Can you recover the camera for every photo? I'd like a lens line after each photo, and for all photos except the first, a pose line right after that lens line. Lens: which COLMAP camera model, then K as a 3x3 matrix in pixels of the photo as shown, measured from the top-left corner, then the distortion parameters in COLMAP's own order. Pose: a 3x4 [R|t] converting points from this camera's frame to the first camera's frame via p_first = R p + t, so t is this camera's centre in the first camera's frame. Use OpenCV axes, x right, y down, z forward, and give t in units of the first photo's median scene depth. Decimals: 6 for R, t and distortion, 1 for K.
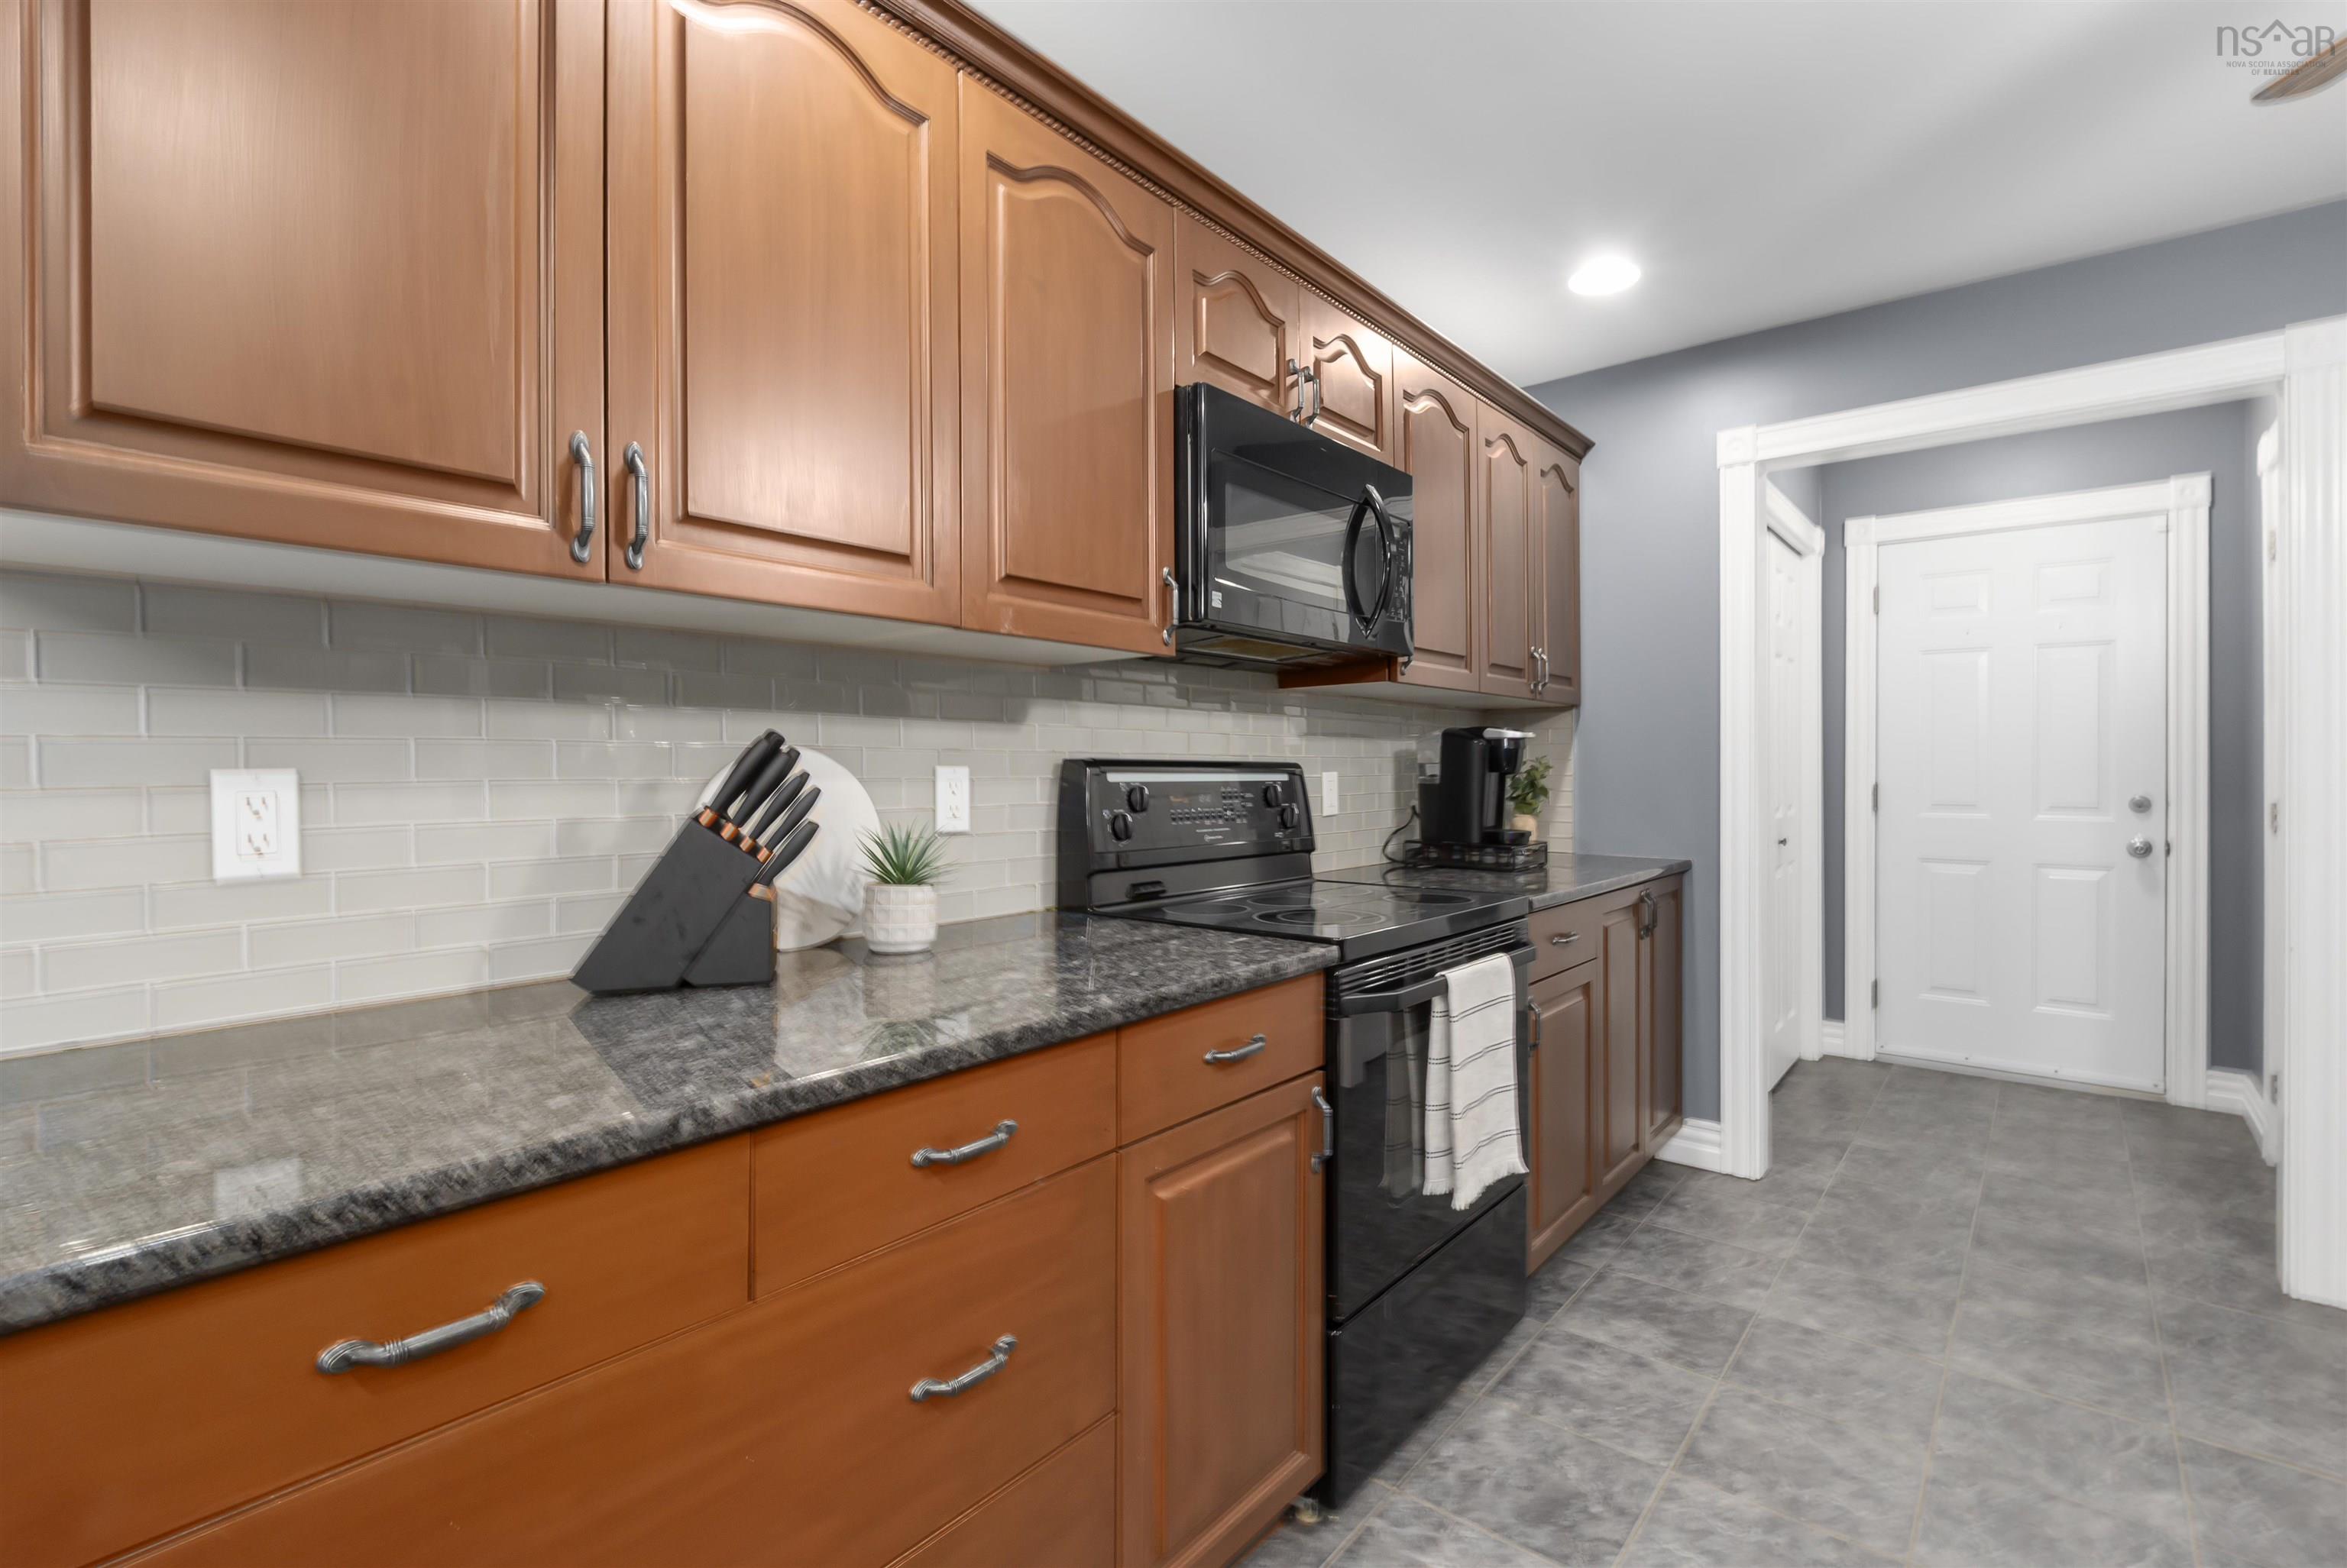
lens RADIAL K [[1052.2, 0, 1228.4], [0, 1052.2, 769.5], [0, 0, 1]] dist [0.000640, -0.000081]
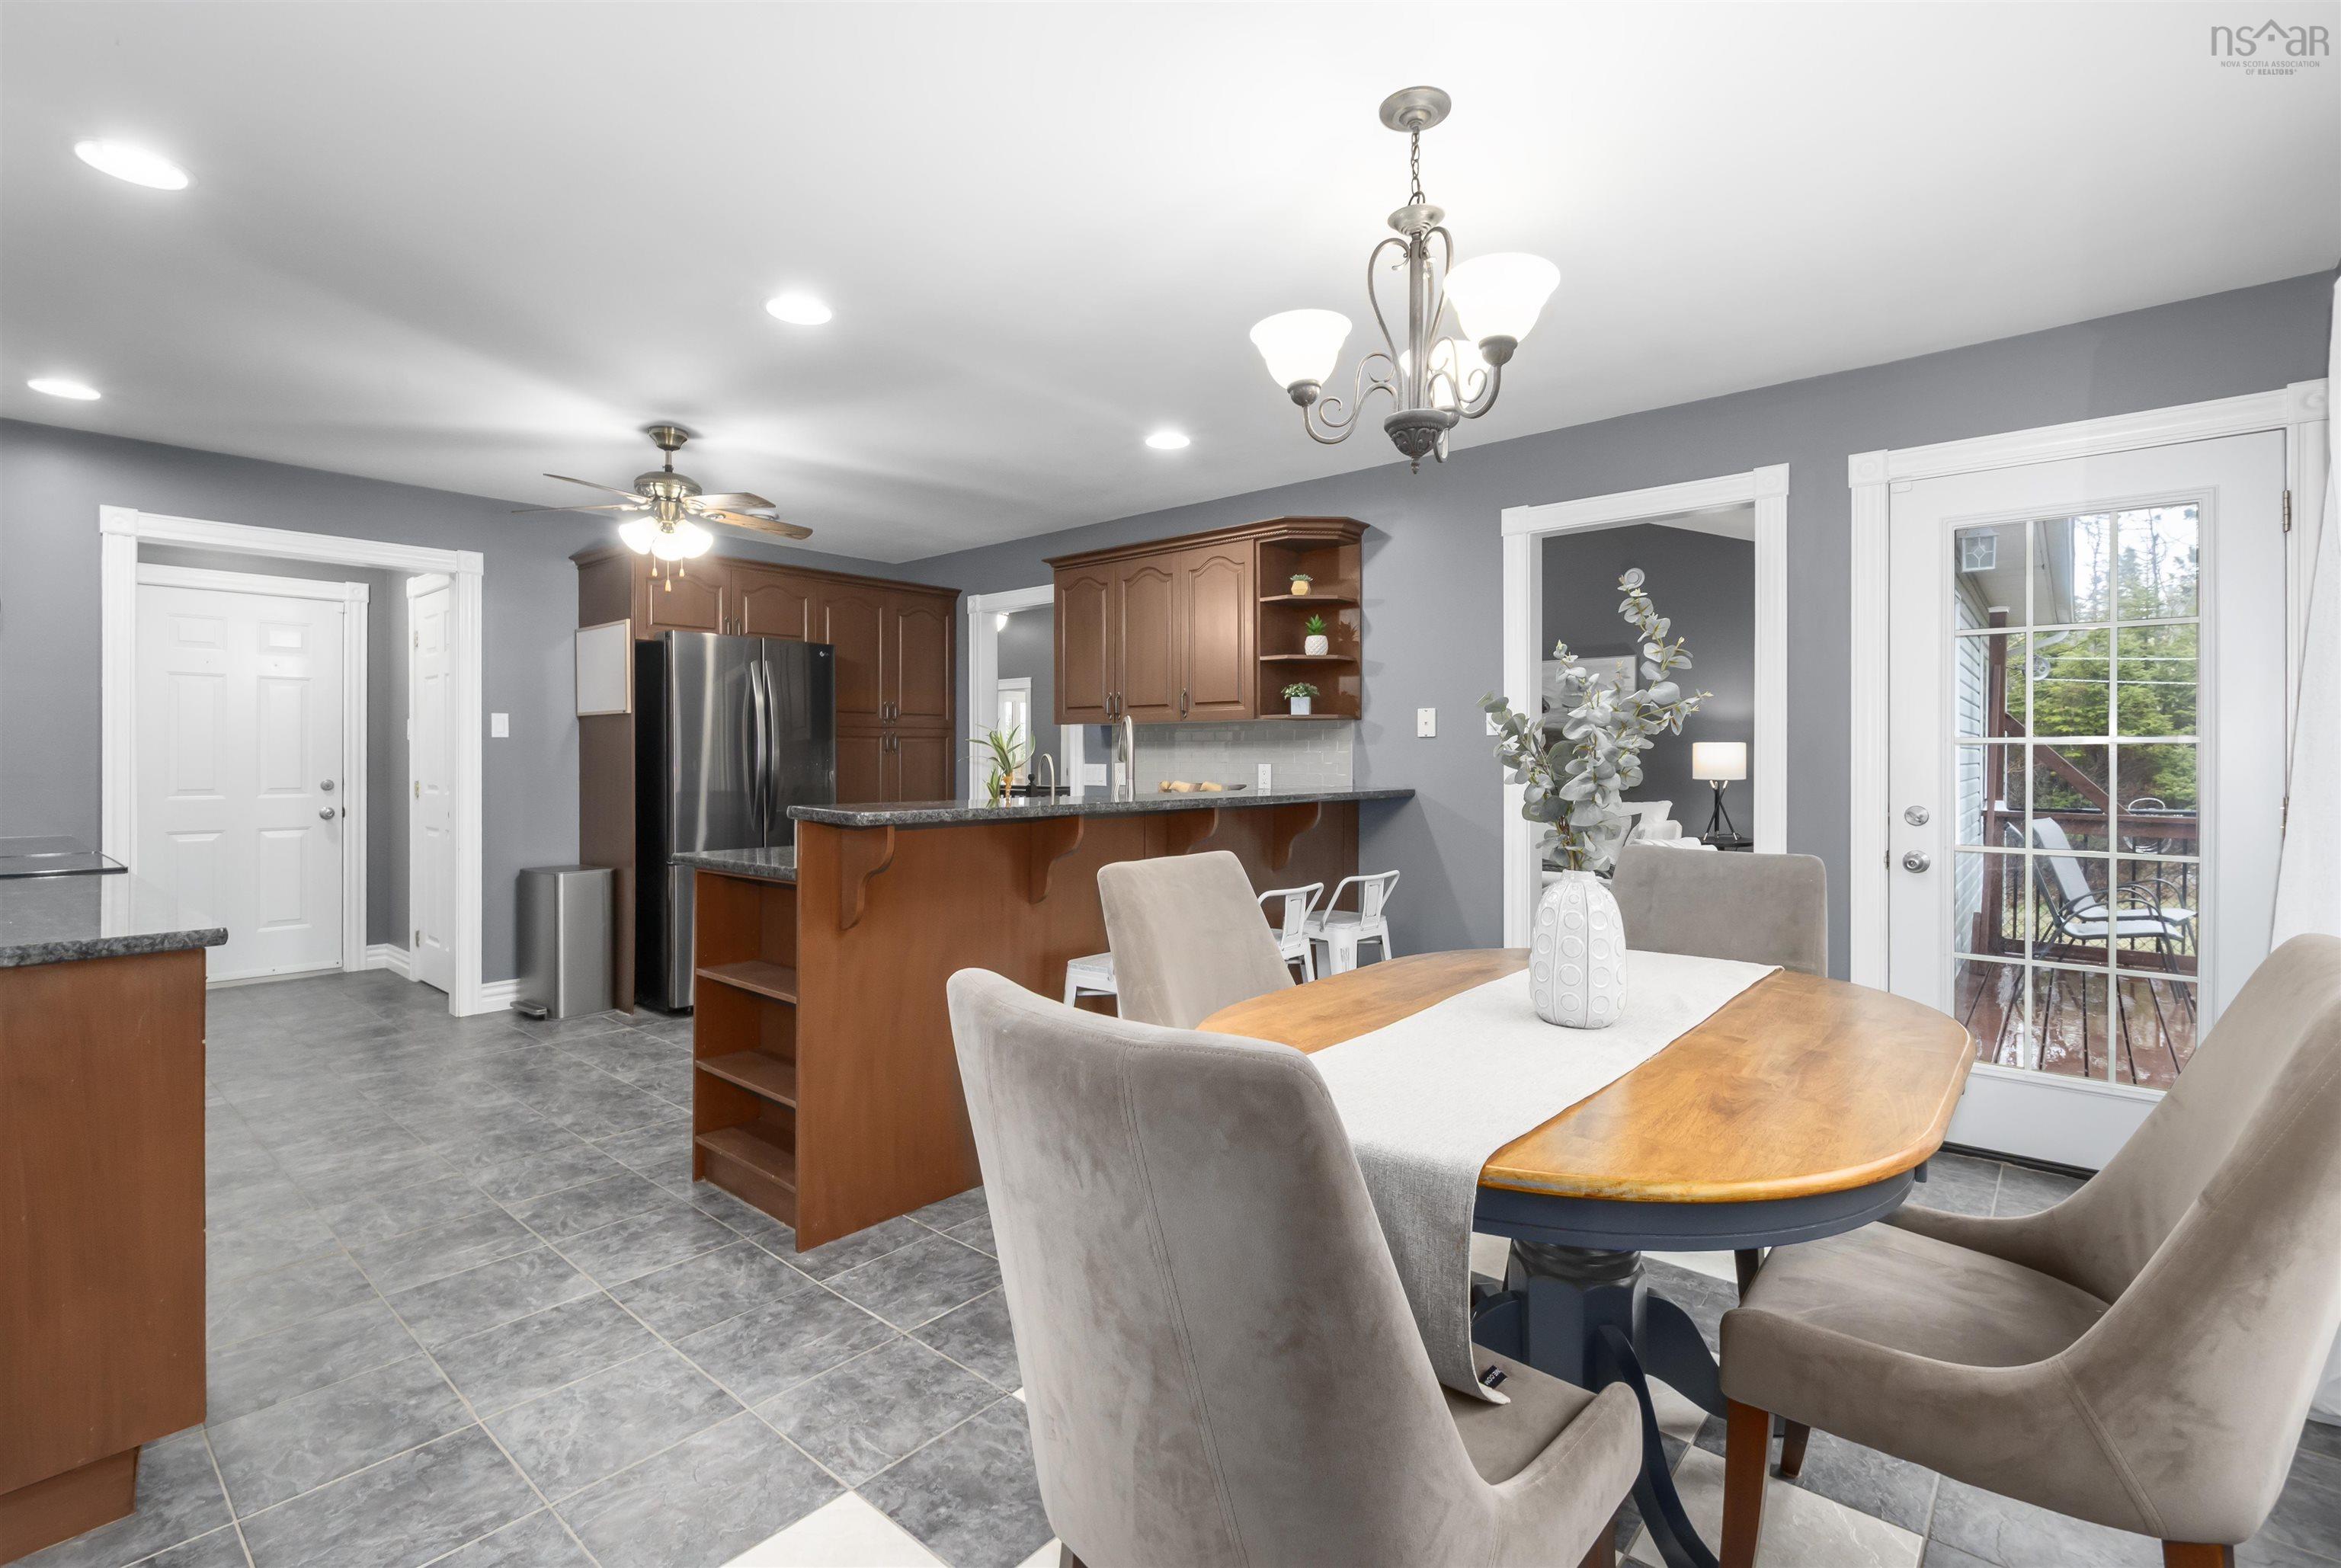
lens RADIAL K [[1019.4, 0, 1173.3], [0, 1019.4, 757.6], [0, 0, 1]] dist [0.000338, -0.000095]
pose [[0.021826, 0.003938, 0.999754, -1.097853], [0.003209, 0.999987, -0.004009, 0.002723], [-0.999757, 0.003296, 0.021813, -0.508719]]
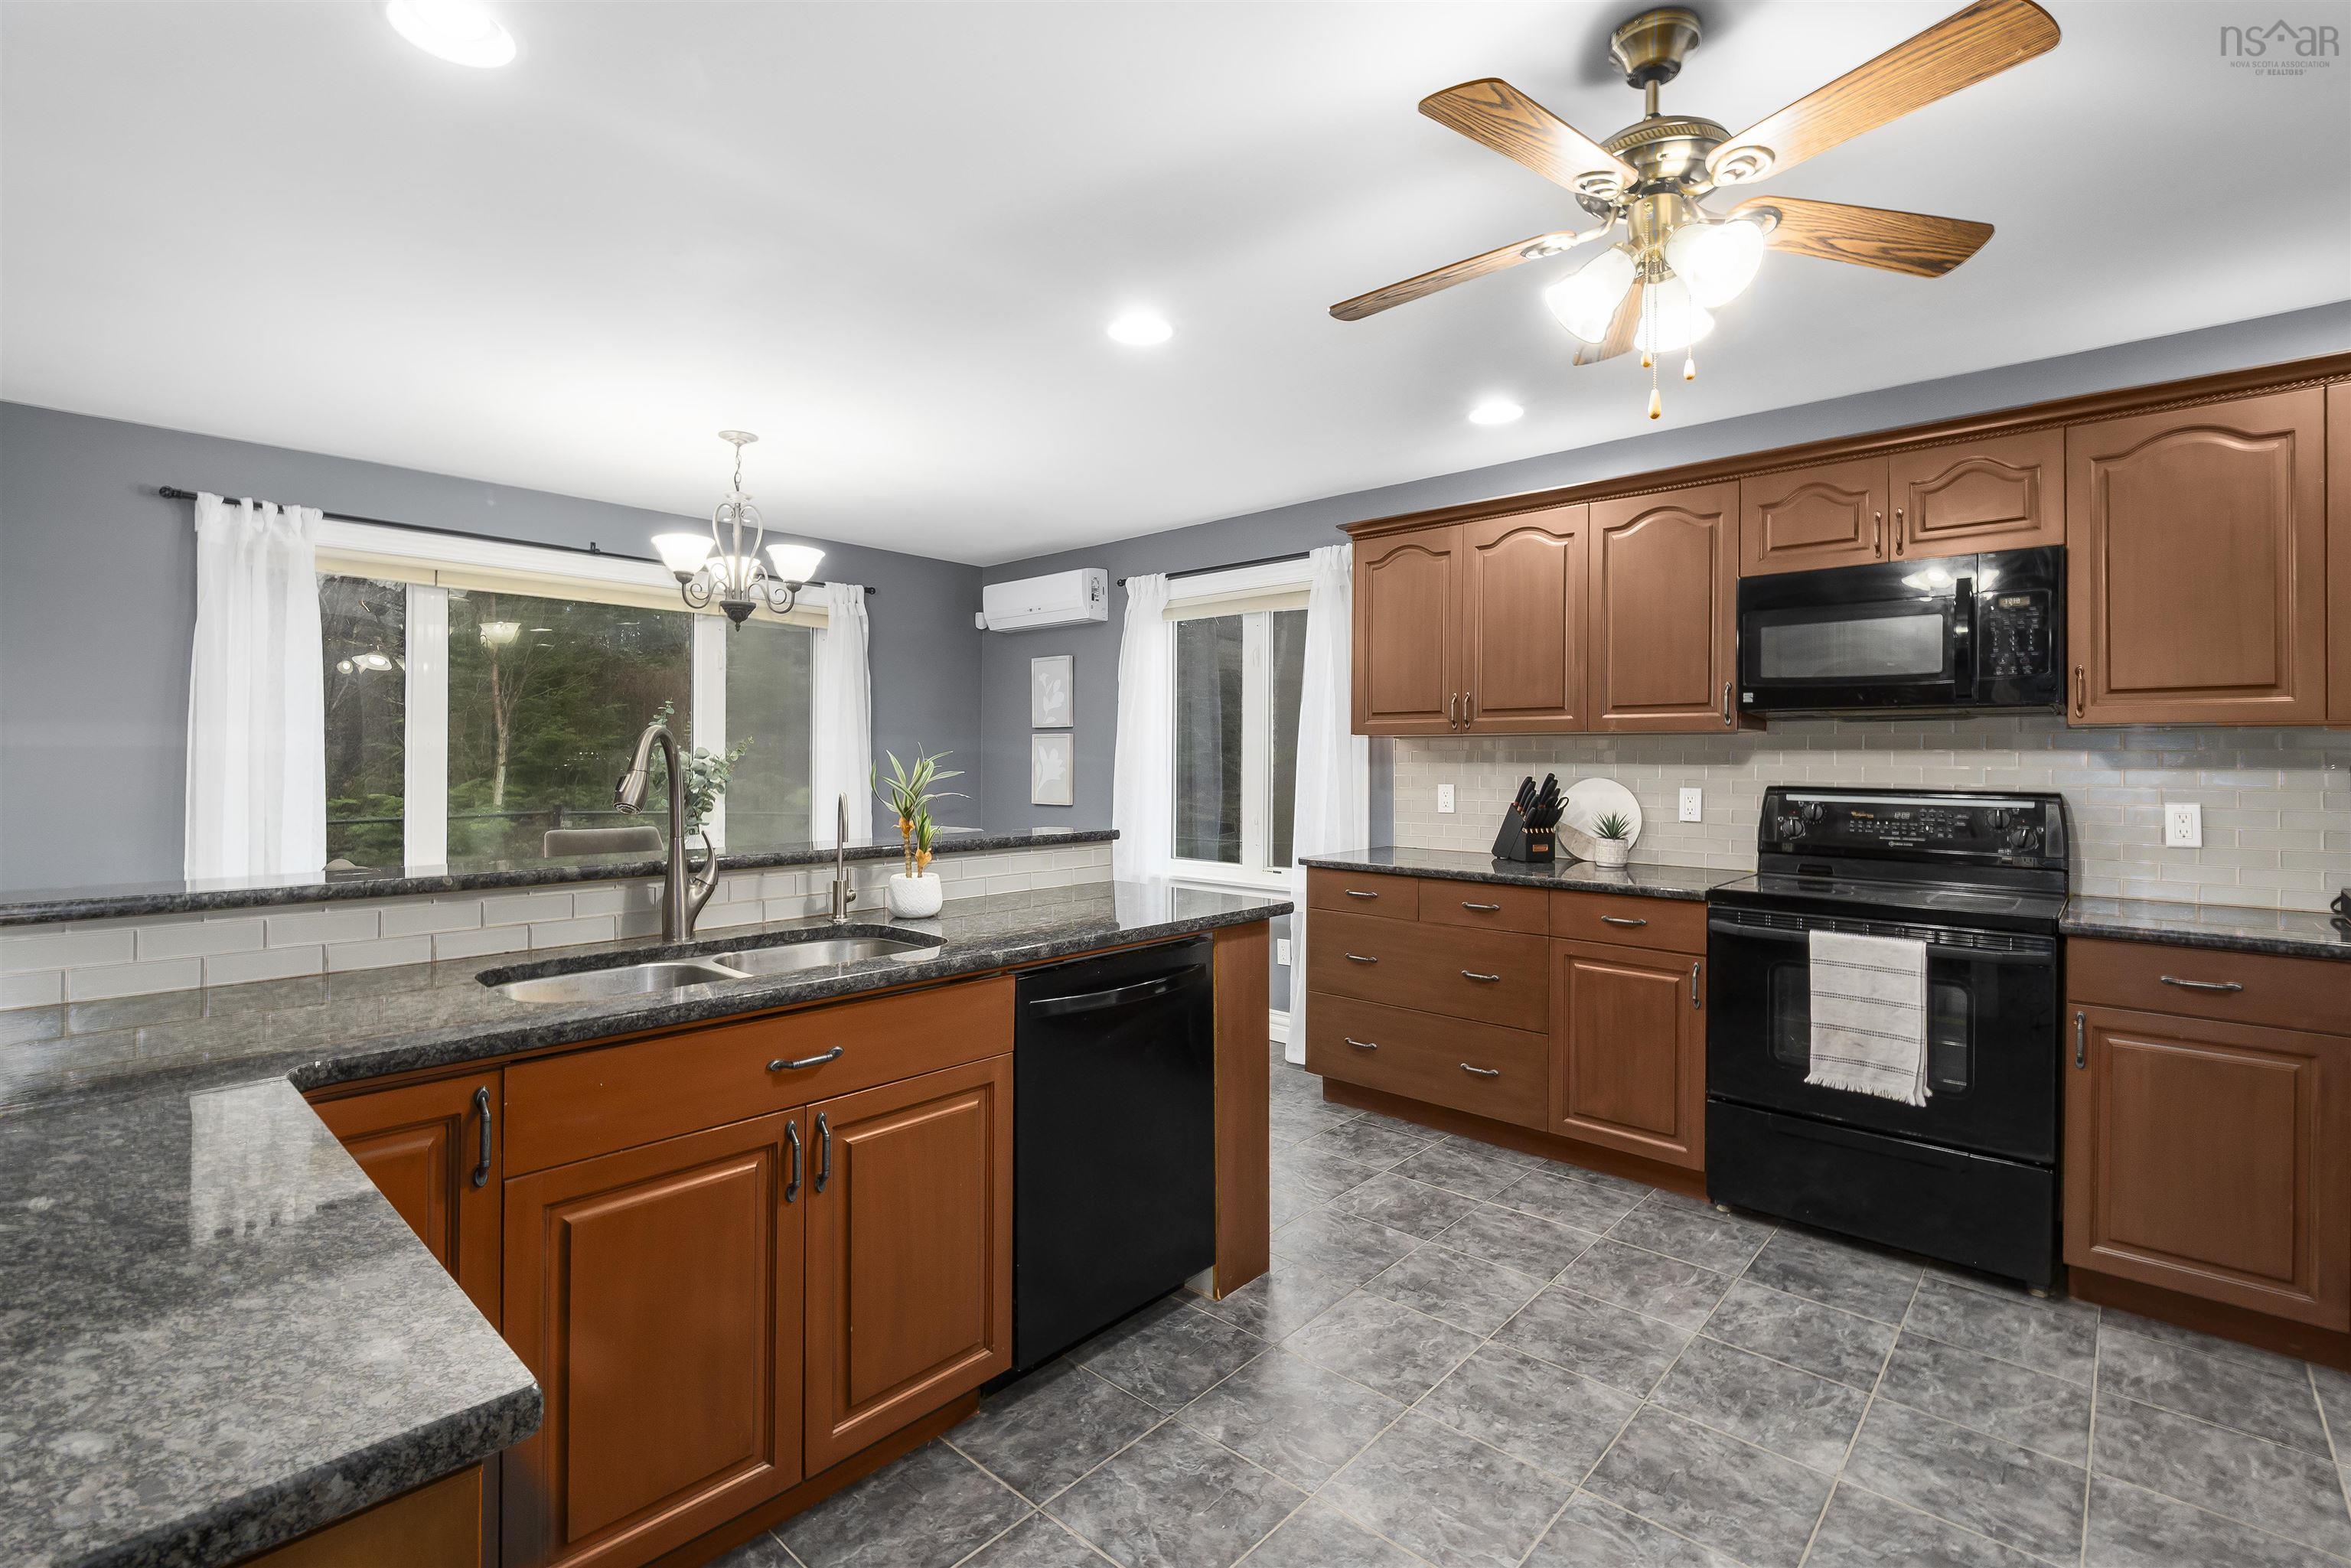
lens RADIAL K [[1058.1, 0, 1174.4], [0, 1058.1, 773.8], [0, 0, 1]] dist [0.000475, 0.000061]
pose [[-0.068769, 0.011097, -0.997571, 1.544897], [-0.003883, 0.999928, 0.011391, -0.044195], [0.997625, 0.004657, -0.068721, 0.143162]]
